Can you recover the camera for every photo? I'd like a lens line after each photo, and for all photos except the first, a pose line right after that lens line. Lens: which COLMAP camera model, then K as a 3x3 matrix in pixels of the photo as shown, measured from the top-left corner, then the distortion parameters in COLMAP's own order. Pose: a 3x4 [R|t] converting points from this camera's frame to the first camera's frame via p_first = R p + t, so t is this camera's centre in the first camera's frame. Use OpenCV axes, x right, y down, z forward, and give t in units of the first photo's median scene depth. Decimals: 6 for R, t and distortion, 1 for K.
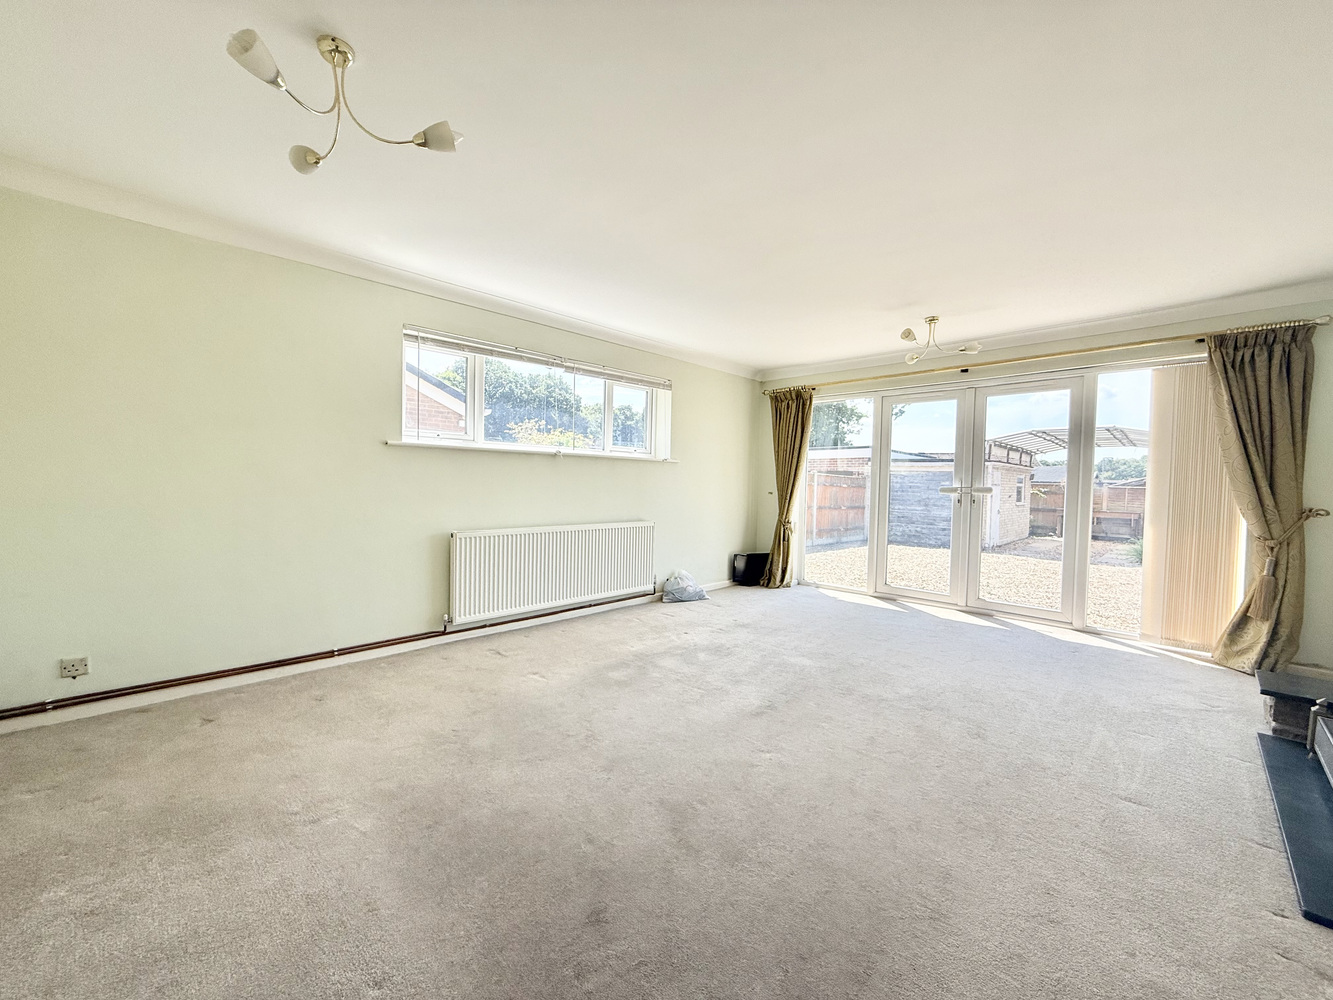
lens RADIAL K [[533.2, 0, 663.0], [0, 533.2, 497.6], [0, 0, 1]] dist [-0.000552, 0.000030]
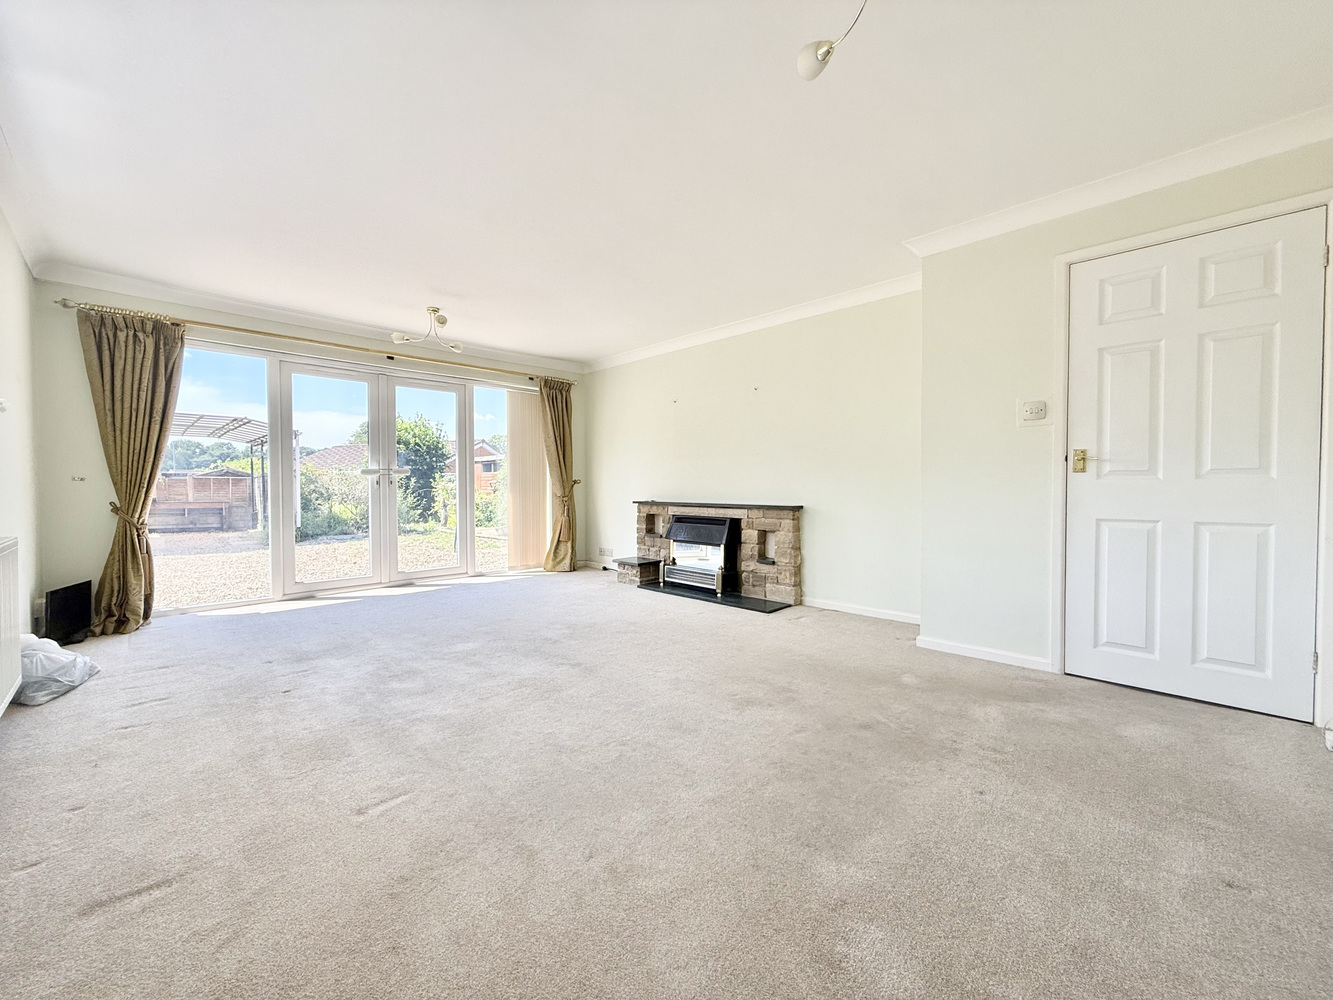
lens RADIAL K [[533.2, 0, 663.0], [0, 533.2, 497.6], [0, 0, 1]] dist [-0.000552, 0.000030]
pose [[0.007397, -0.042960, 0.999049, -0.565090], [0.030907, 0.998609, 0.042712, 0.010393], [-0.999495, 0.030561, 0.008714, 0.529164]]
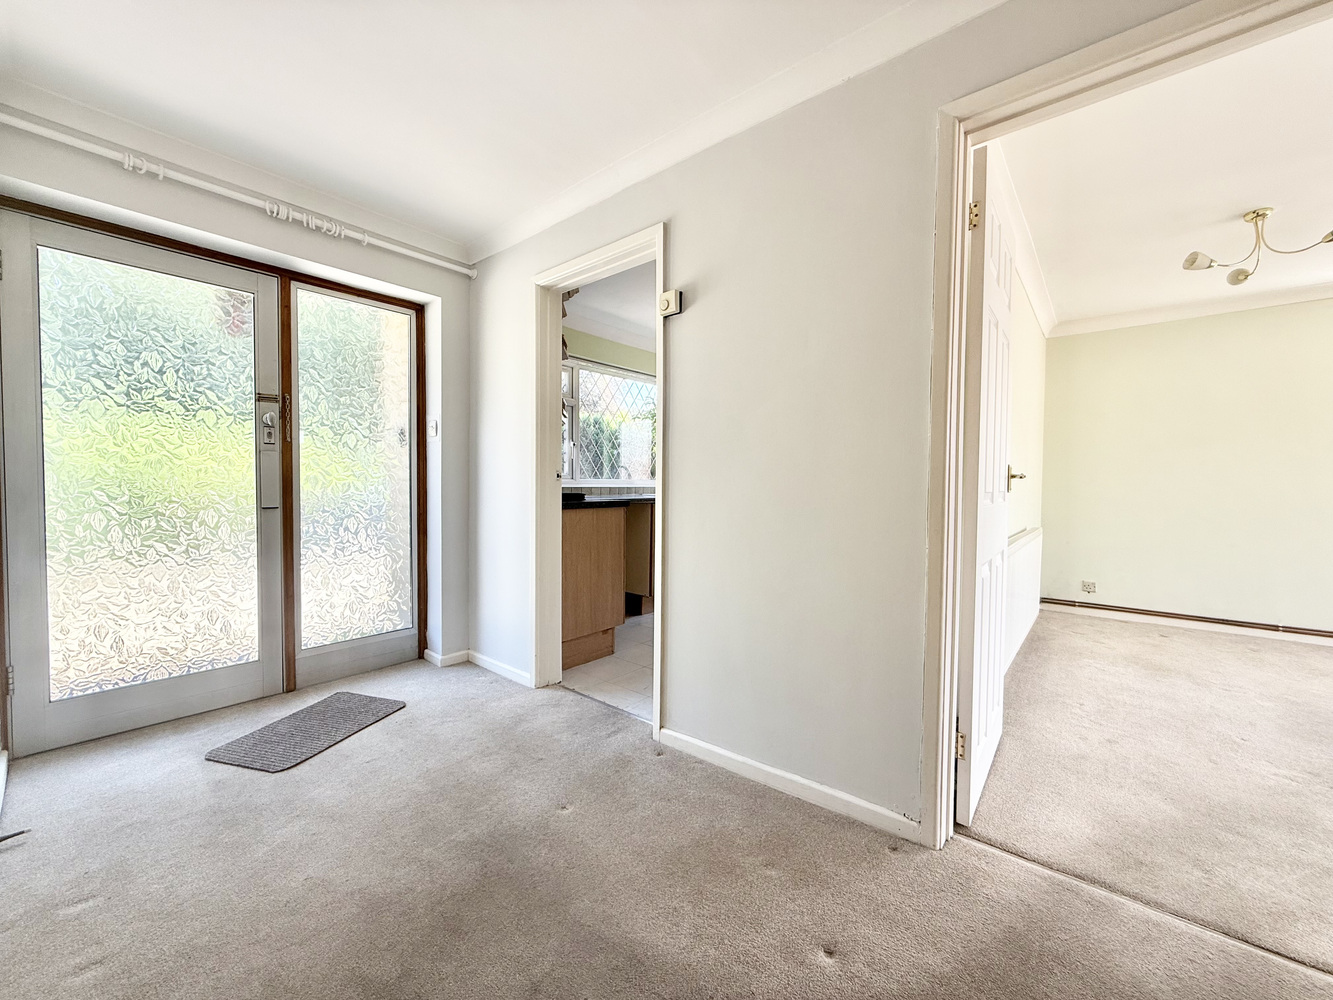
lens RADIAL K [[533.2, 0, 663.0], [0, 533.2, 497.6], [0, 0, 1]] dist [-0.000552, 0.000030]
pose [[0.086326, 0.011064, -0.996205, 0.333182], [-0.036480, 0.999303, 0.007938, 0.033968], [0.995599, 0.035657, 0.086670, -0.356808]]
